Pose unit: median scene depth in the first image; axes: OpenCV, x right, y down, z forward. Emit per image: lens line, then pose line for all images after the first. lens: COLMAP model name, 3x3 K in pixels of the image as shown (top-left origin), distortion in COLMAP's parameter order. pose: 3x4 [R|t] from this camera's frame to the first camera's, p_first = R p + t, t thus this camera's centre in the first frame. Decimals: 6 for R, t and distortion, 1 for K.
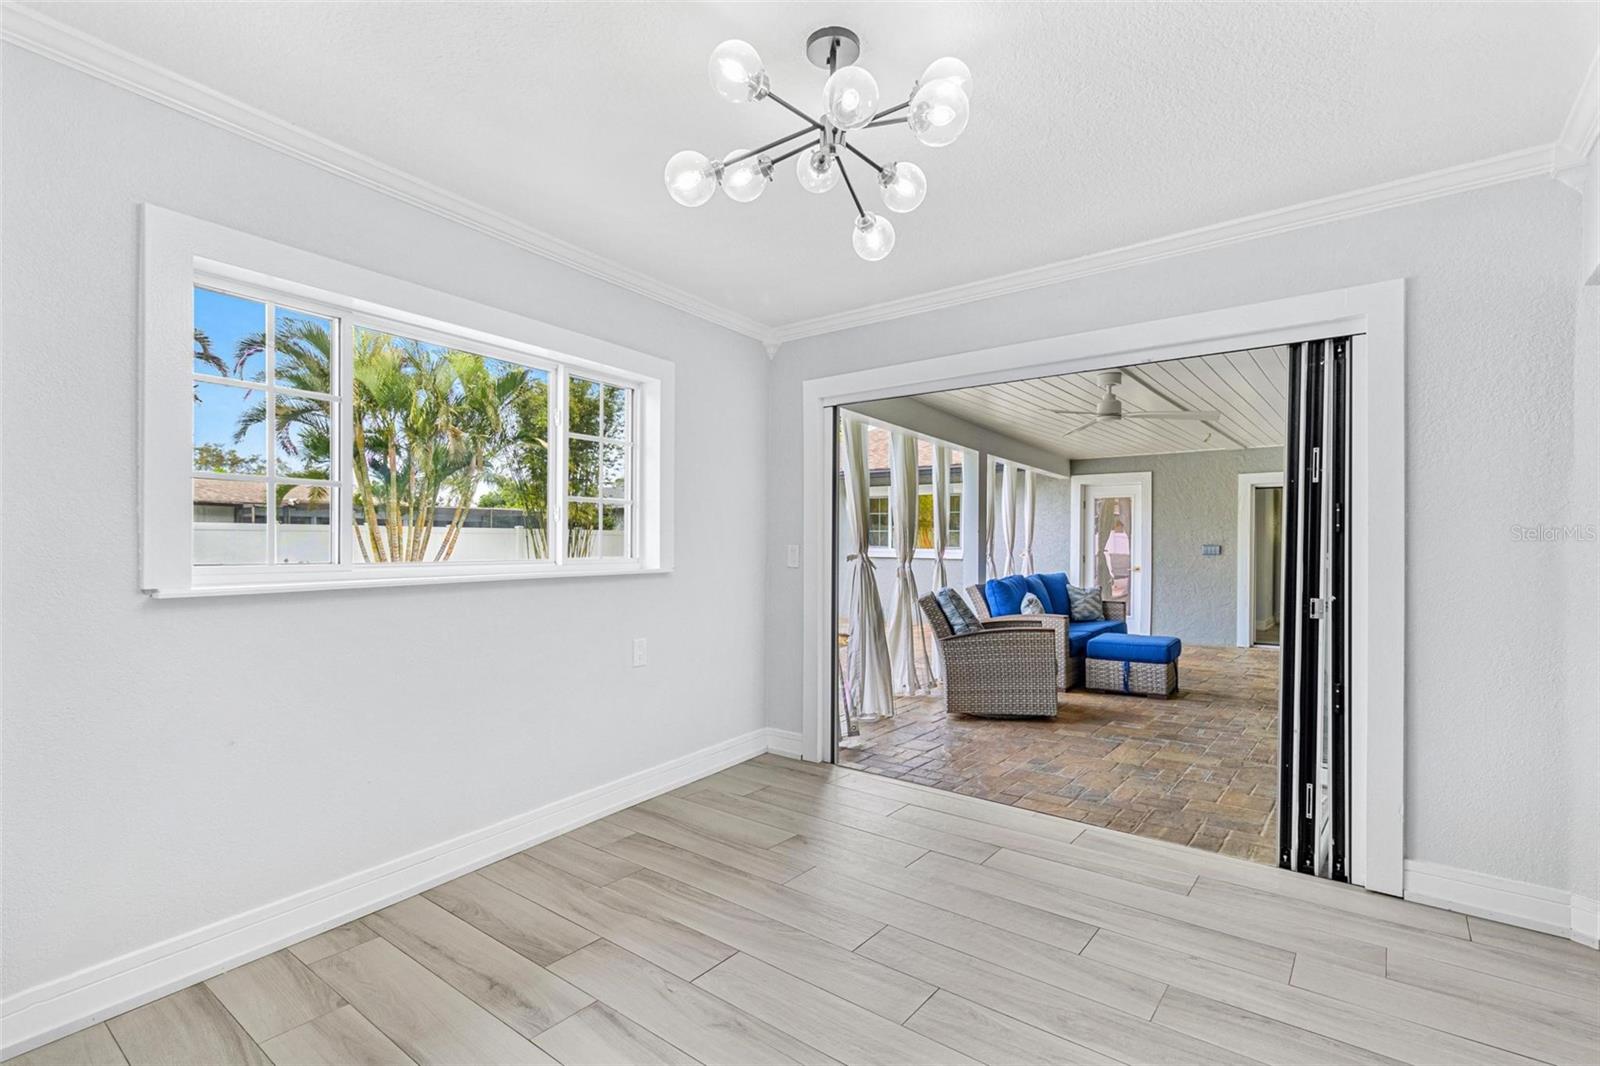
lens RADIAL K [[752.5, 0, 810.1], [0, 752.5, 545.5], [0, 0, 1]] dist [0.000574, -0.000320]
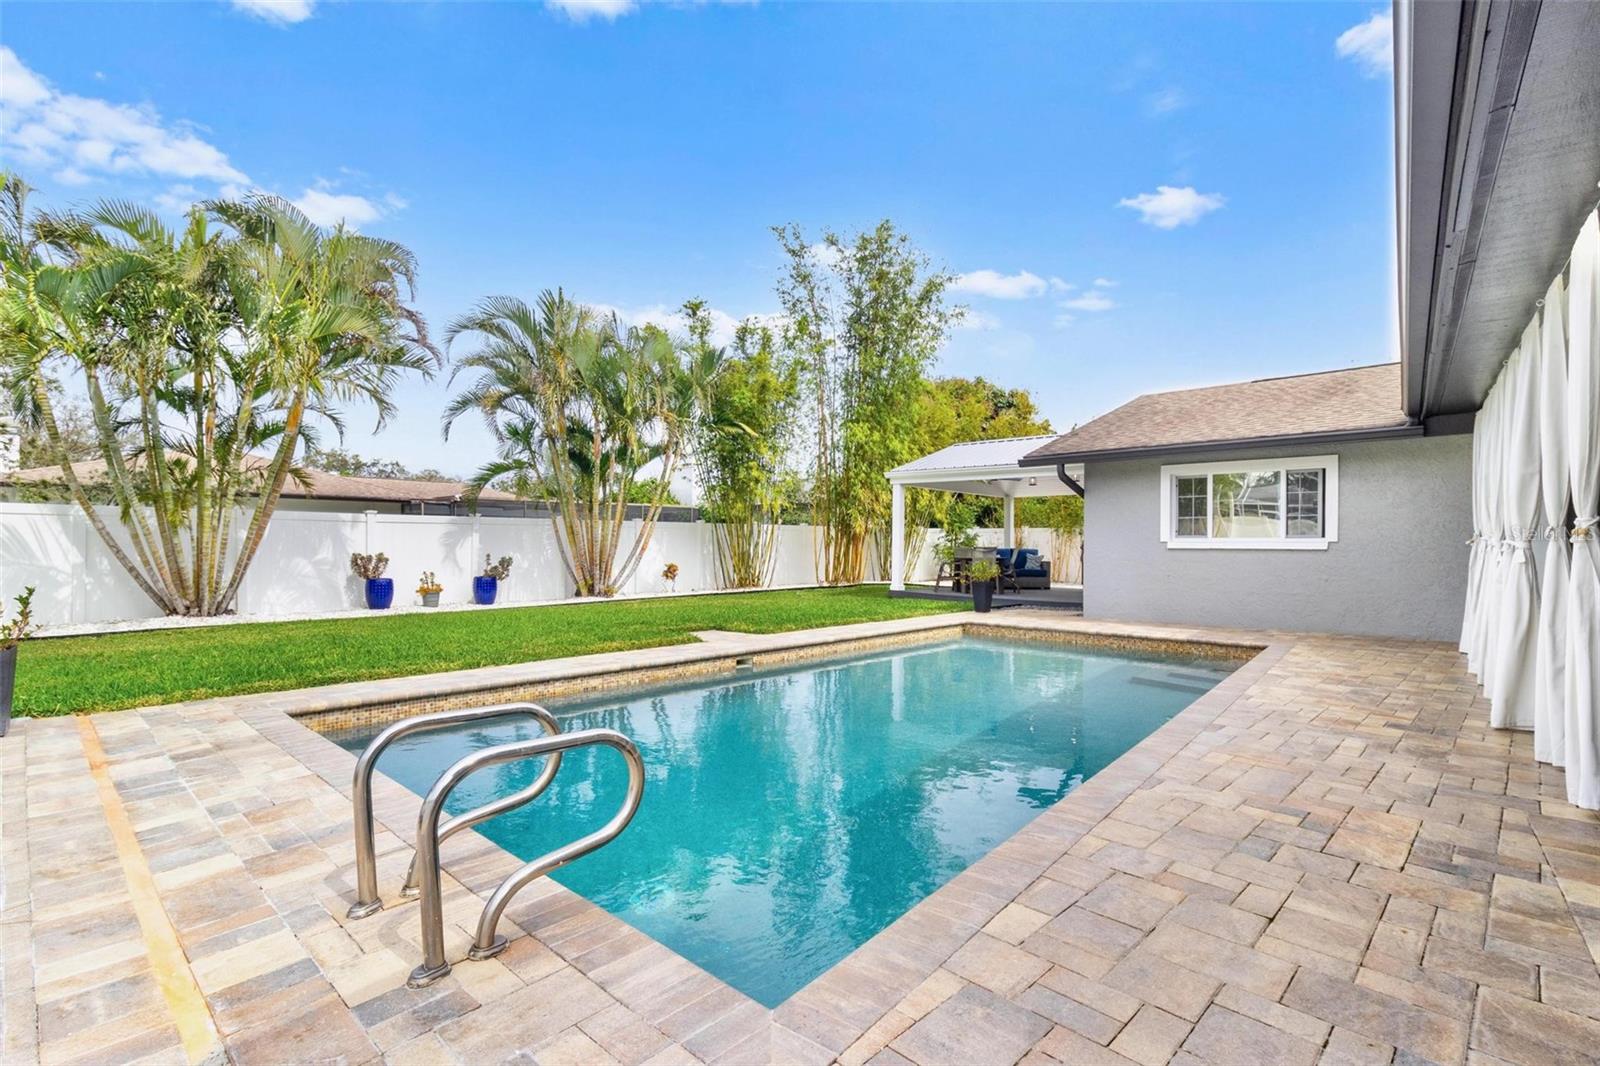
lens RADIAL K [[786.2, 0, 804.4], [0, 786.2, 555.0], [0, 0, 1]] dist [0.001162, 0.000042]
pose [[0.992186, 0.001241, -0.124764, -0.473724], [-0.000293, 0.999971, 0.007611, 0.029359], [0.124770, -0.007515, 0.992157, 0.190635]]
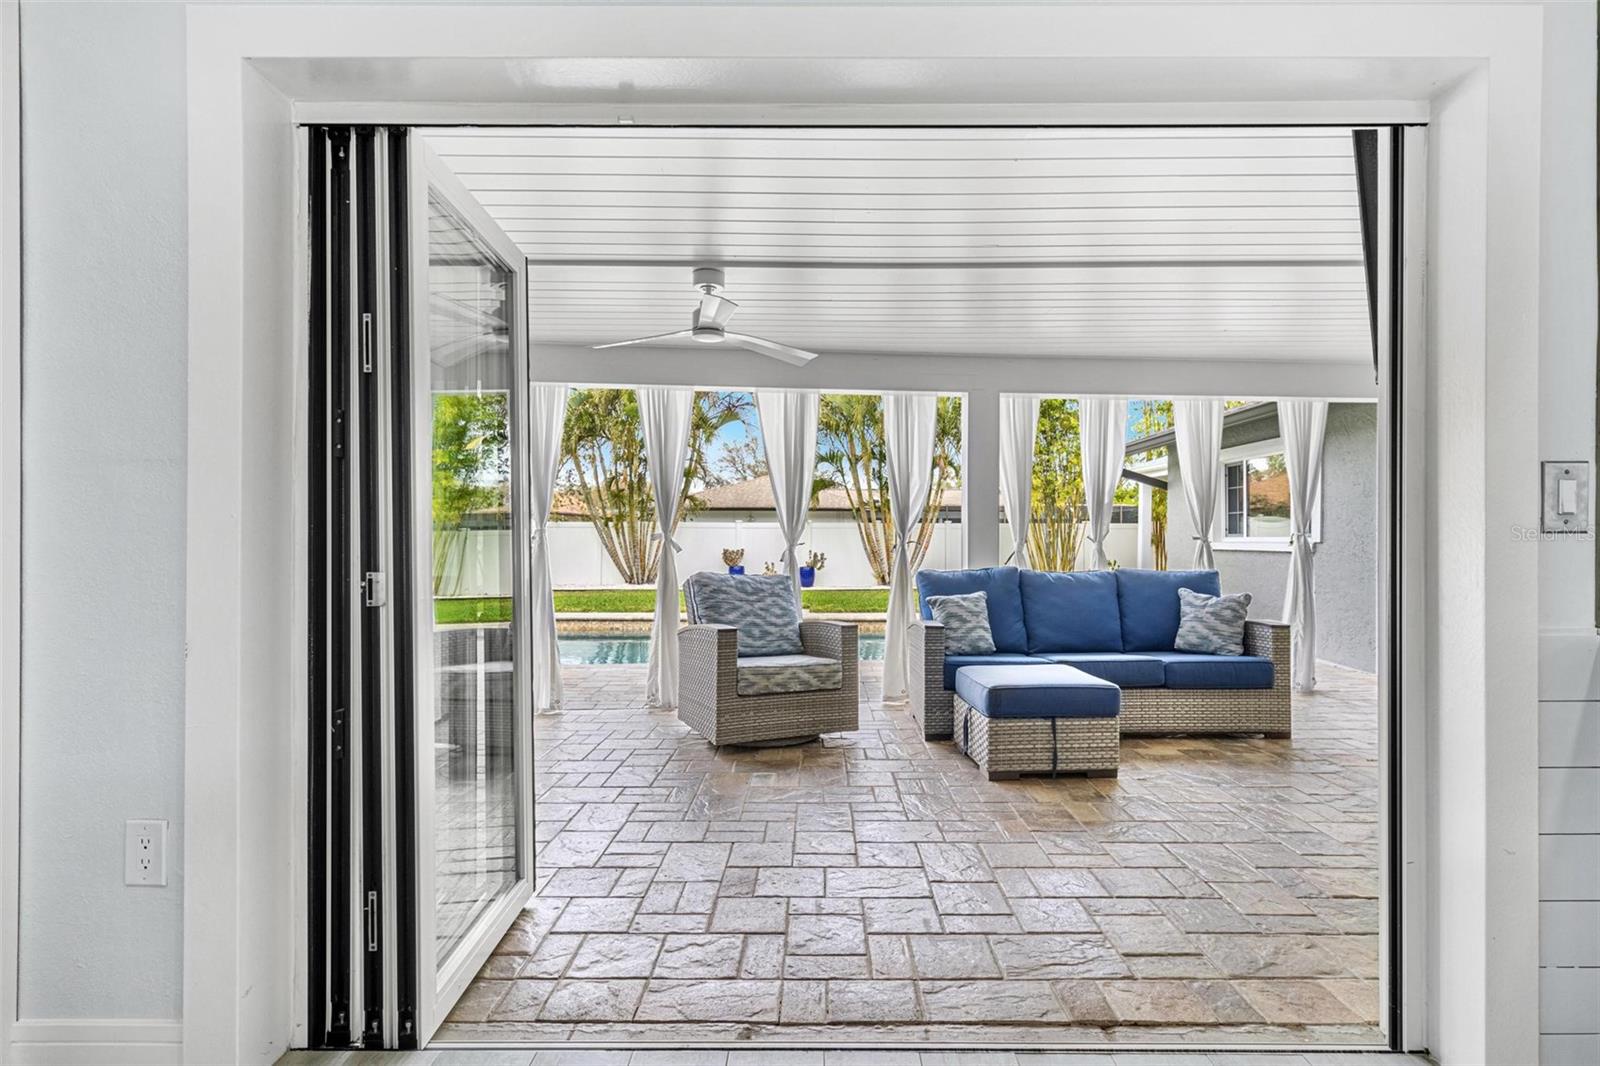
lens RADIAL K [[752.5, 0, 810.1], [0, 752.5, 545.5], [0, 0, 1]] dist [0.000574, -0.000320]
pose [[0.606965, 0.002125, -0.794726, 0.804366], [-0.002490, 0.999997, 0.000772, 0.022417], [0.794725, 0.001511, 0.606968, 0.508608]]
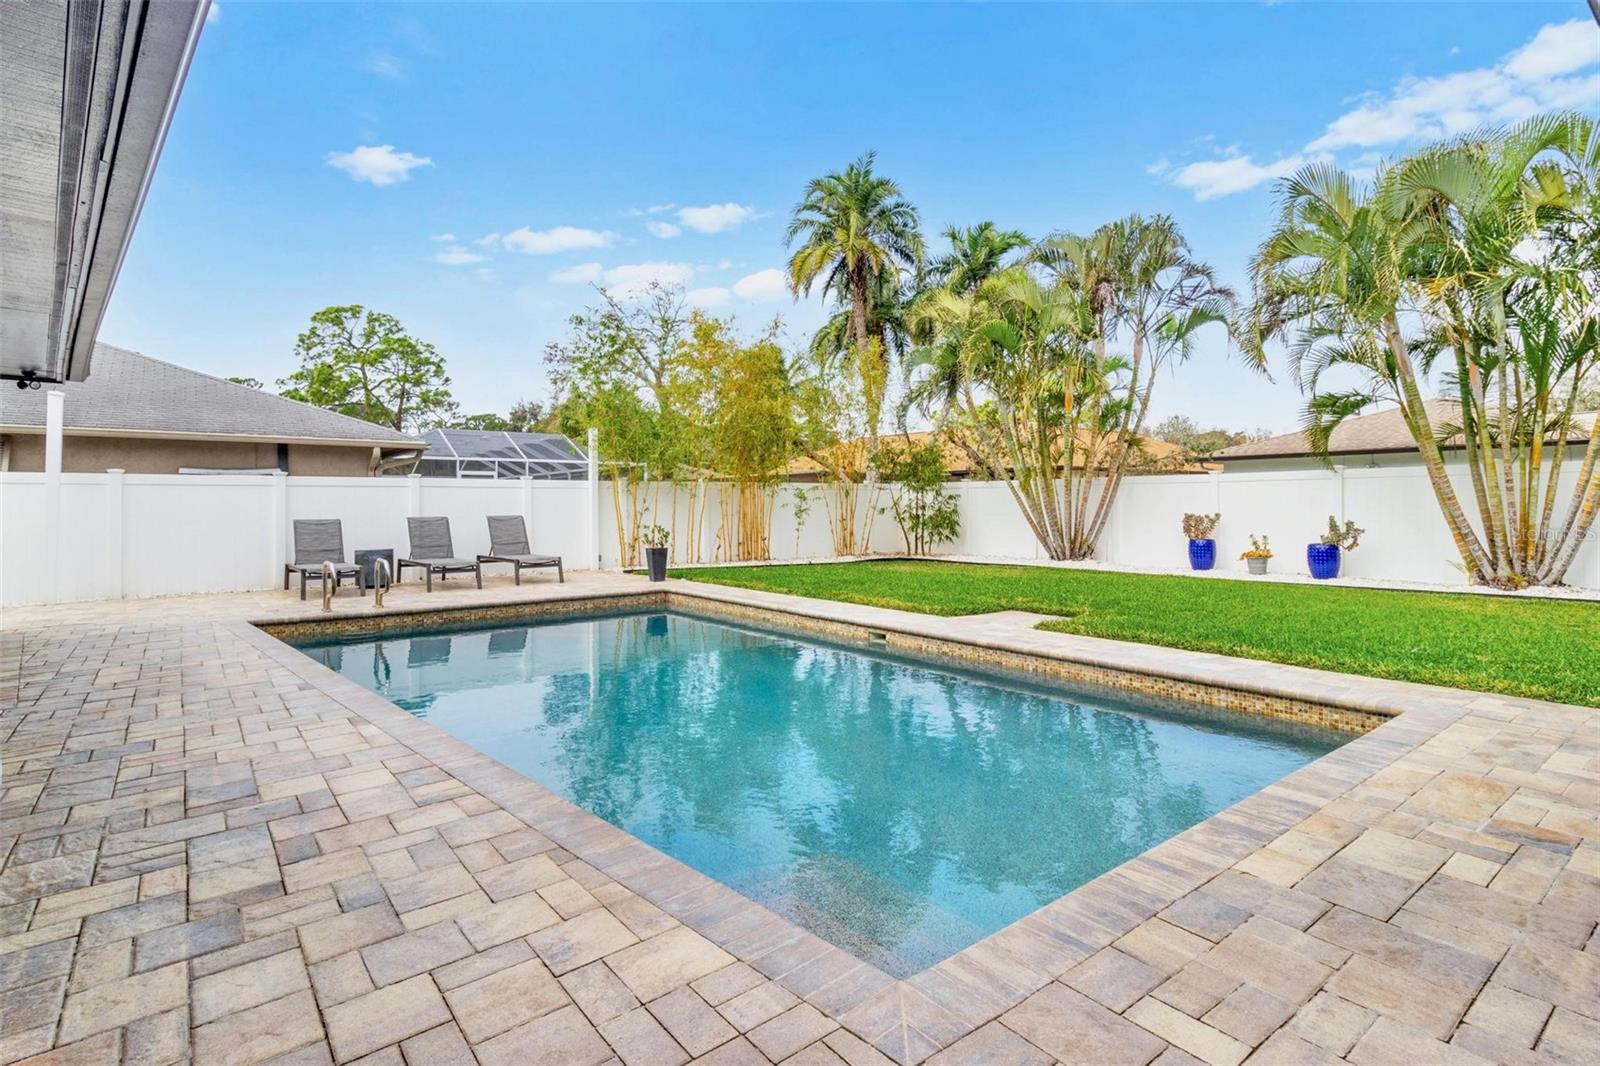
lens RADIAL K [[764.0, 0, 798.5], [0, 764.0, 506.8], [0, 0, 1]] dist [0.000359, -0.000656]
pose [[-0.259408, -0.001540, -0.965767, 0.408817], [-0.002271, 0.999997, -0.000984, 0.027082], [0.965765, 0.001938, -0.259410, 1.690265]]
